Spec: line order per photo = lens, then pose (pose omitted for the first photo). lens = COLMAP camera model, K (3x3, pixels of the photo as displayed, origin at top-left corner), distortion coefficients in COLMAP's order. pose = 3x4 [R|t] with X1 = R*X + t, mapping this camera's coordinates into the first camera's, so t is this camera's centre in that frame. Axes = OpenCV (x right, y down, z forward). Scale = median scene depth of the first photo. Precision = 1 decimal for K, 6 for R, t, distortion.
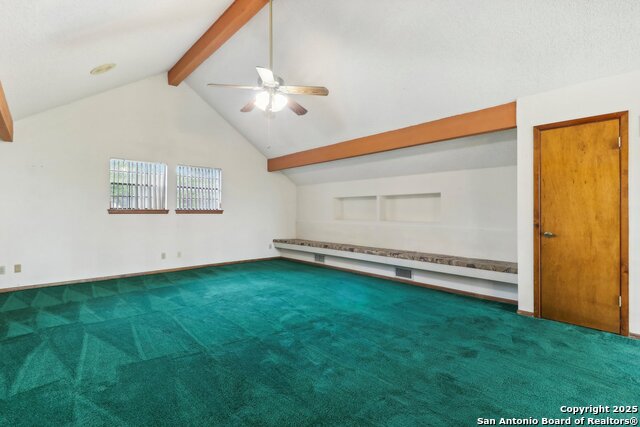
lens RADIAL K [[300.9, 0, 303.4], [0, 300.9, 213.6], [0, 0, 1]] dist [0.013068, -0.007365]
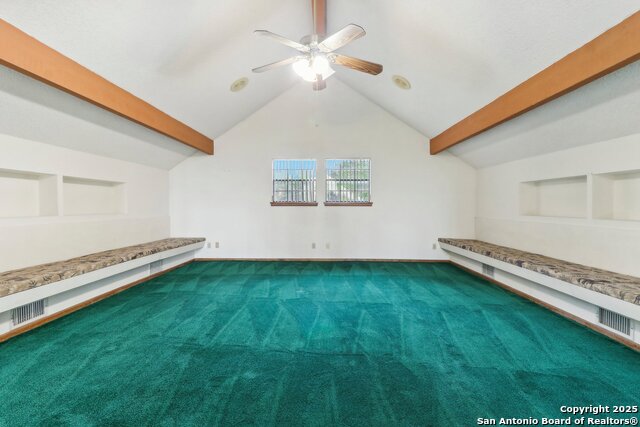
lens RADIAL K [[300.9, 0, 317.3], [0, 300.9, 209.0], [0, 0, 1]] dist [0.013068, -0.007365]
pose [[0.729867, 0.007732, -0.683545, 0.263650], [-0.001650, 0.999953, 0.009549, 0.000480], [0.683587, -0.005842, 0.729845, 0.230769]]
